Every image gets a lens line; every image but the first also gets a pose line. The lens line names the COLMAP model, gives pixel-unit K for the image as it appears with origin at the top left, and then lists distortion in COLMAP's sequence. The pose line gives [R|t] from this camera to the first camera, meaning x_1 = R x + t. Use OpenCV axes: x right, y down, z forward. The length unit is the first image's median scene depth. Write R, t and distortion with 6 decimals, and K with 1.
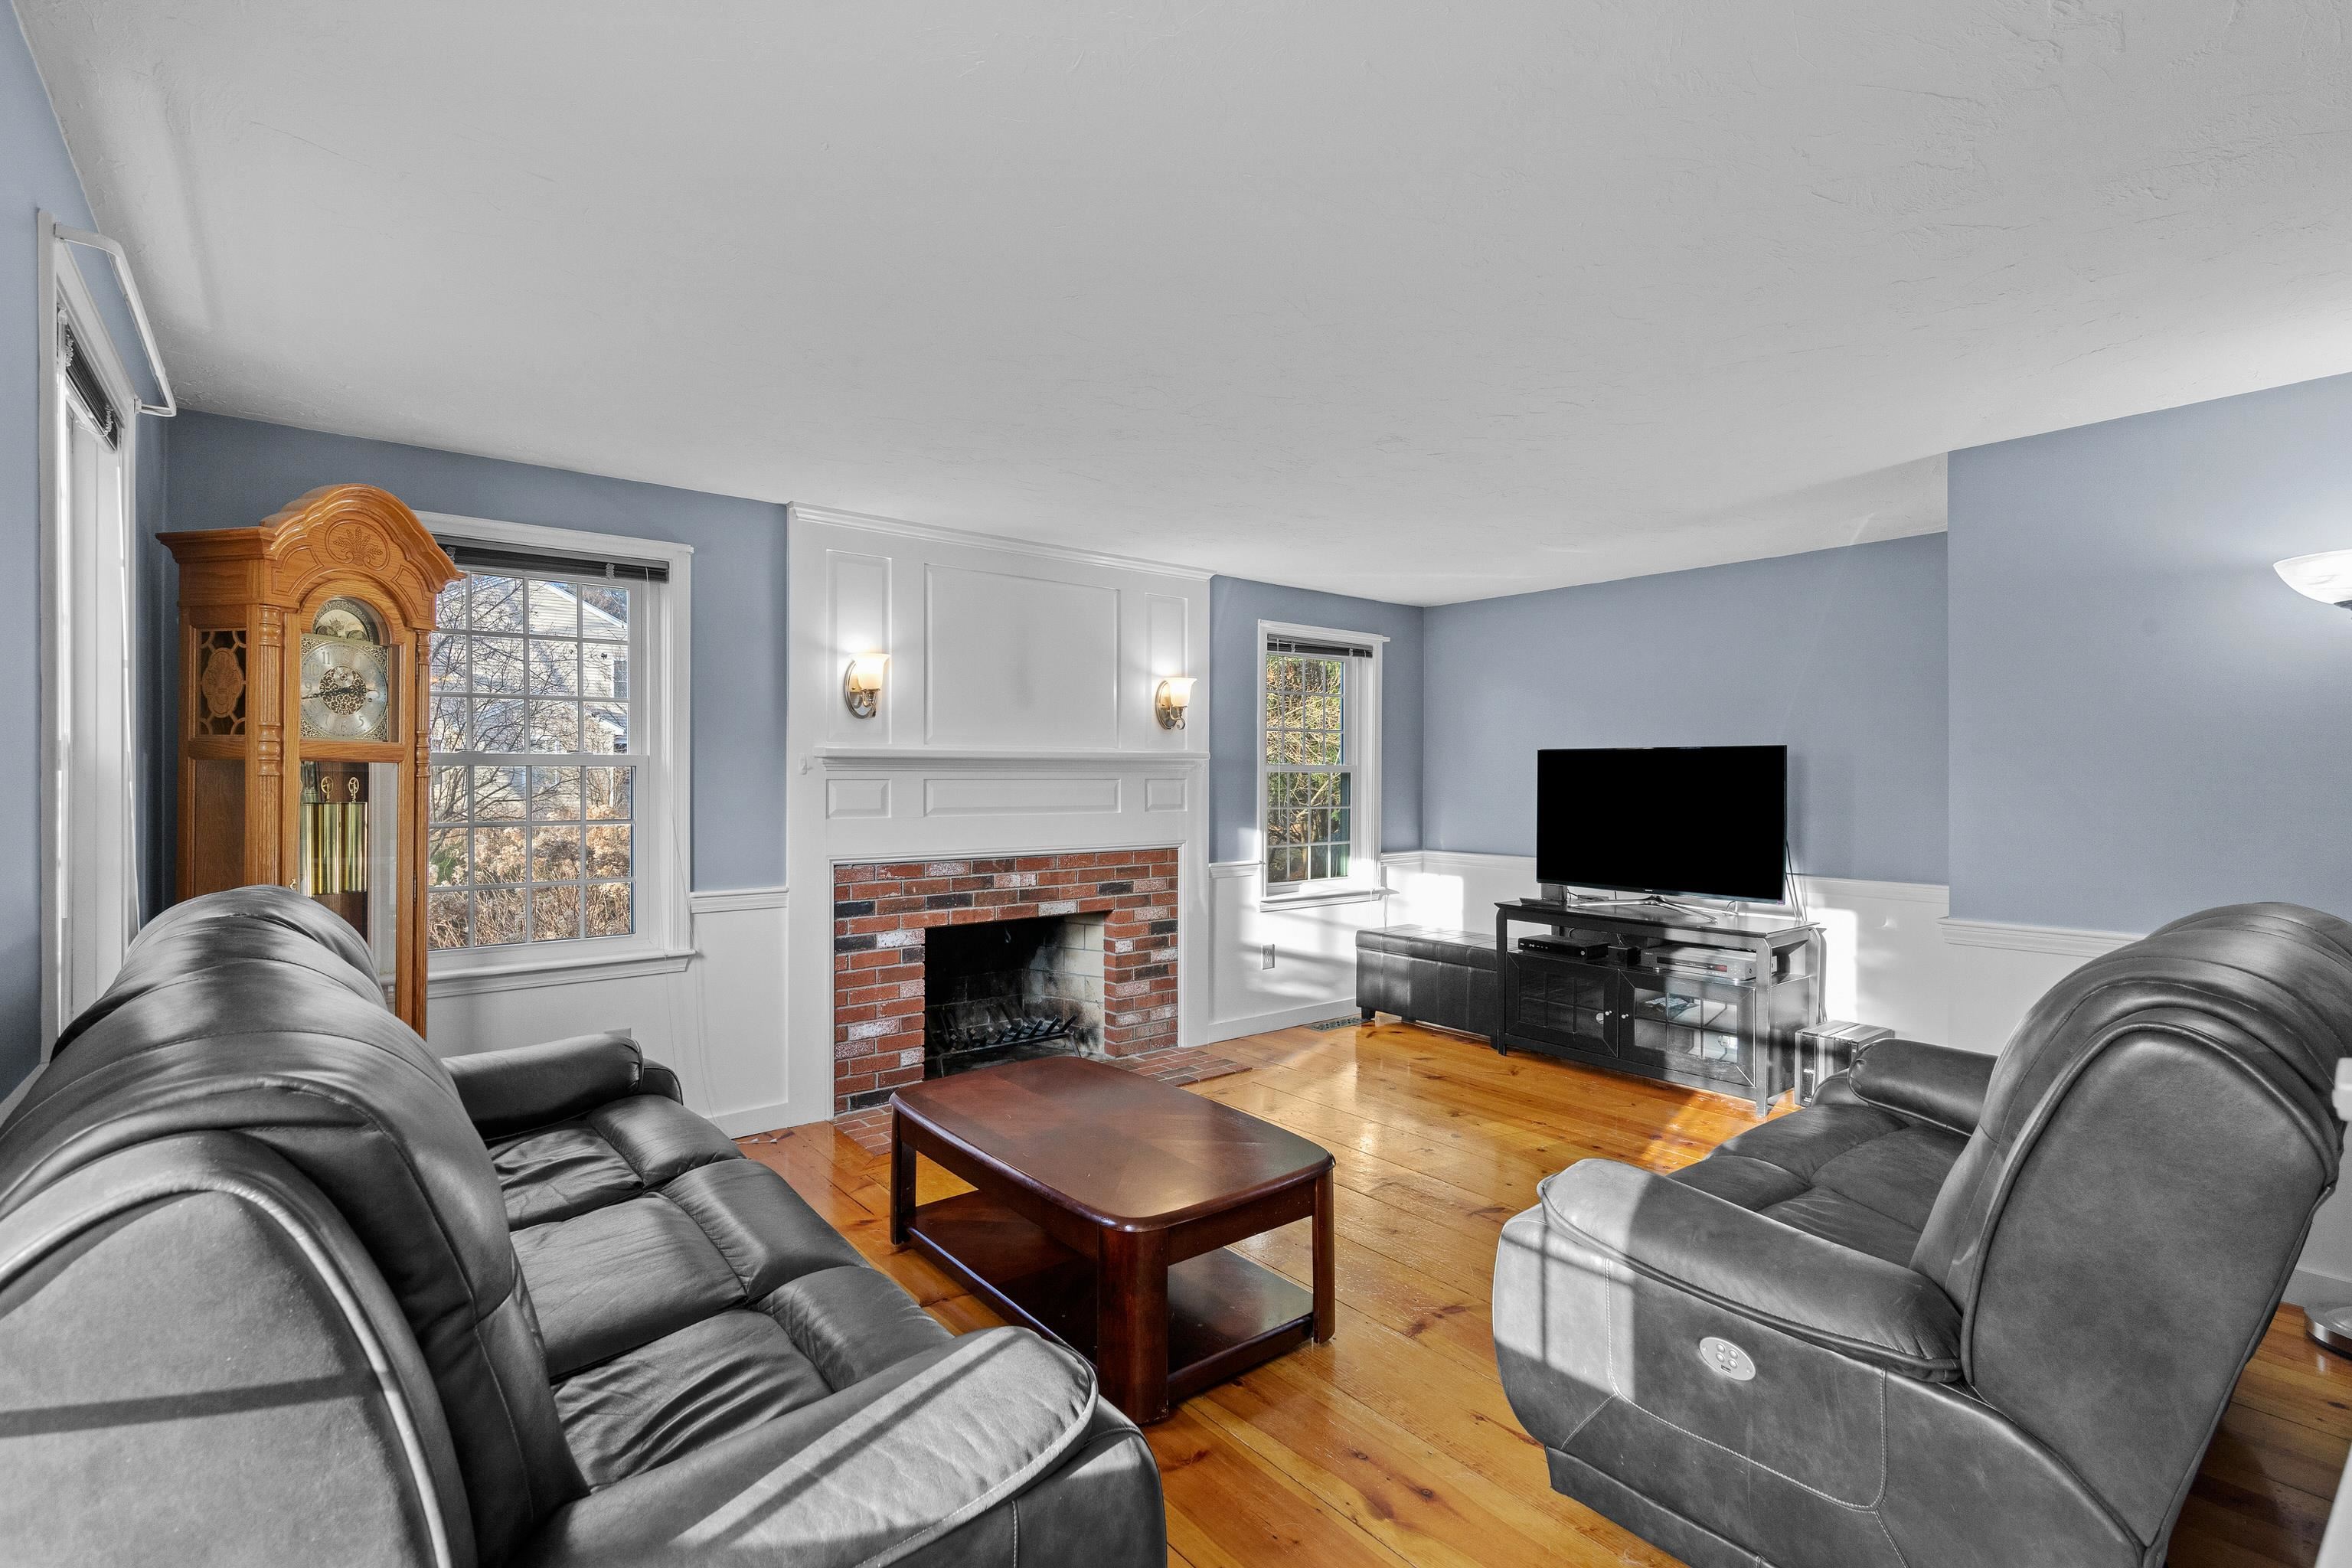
lens RADIAL K [[1090.4, 0, 1166.5], [0, 1090.4, 774.1], [0, 0, 1]] dist [-0.005329, -0.000907]
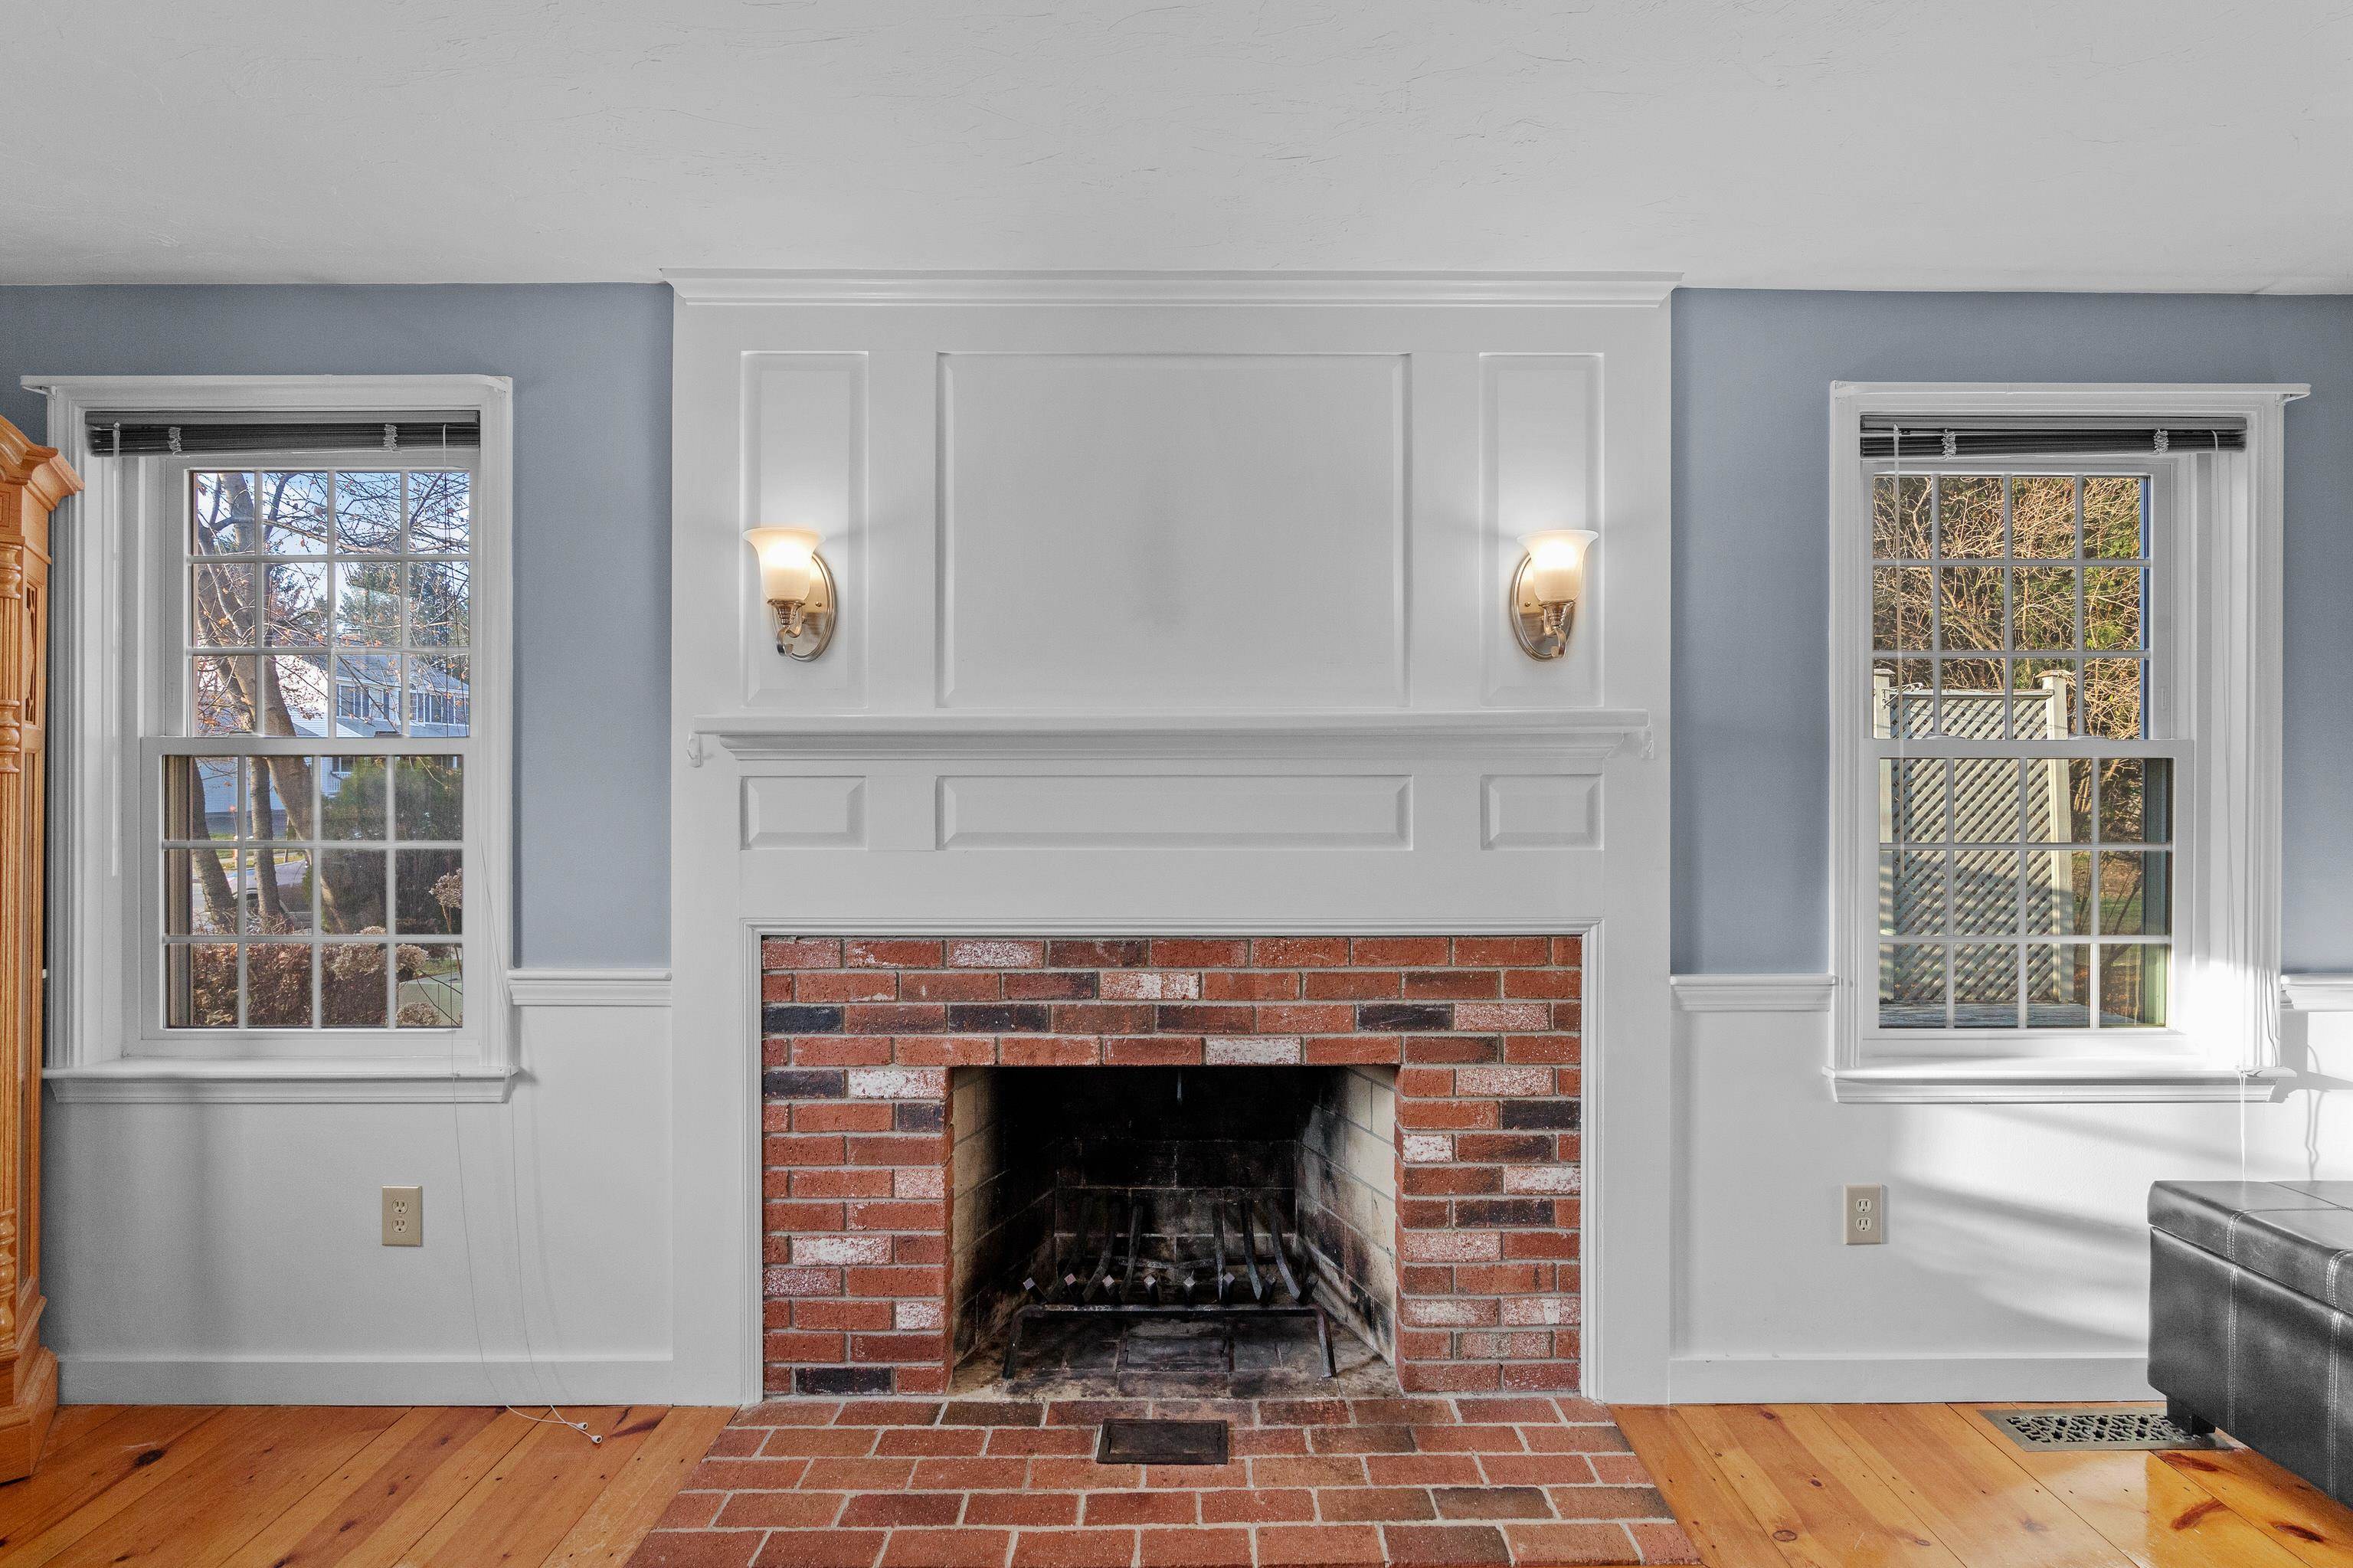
lens RADIAL K [[1090.9, 0, 1191.9], [0, 1090.9, 790.8], [0, 0, 1]] dist [-0.005329, -0.000907]
pose [[0.785006, -0.002735, -0.619482, 0.169504], [0.003103, 0.999995, -0.000482, 0.011216], [0.619480, -0.001543, 0.785011, 0.610790]]
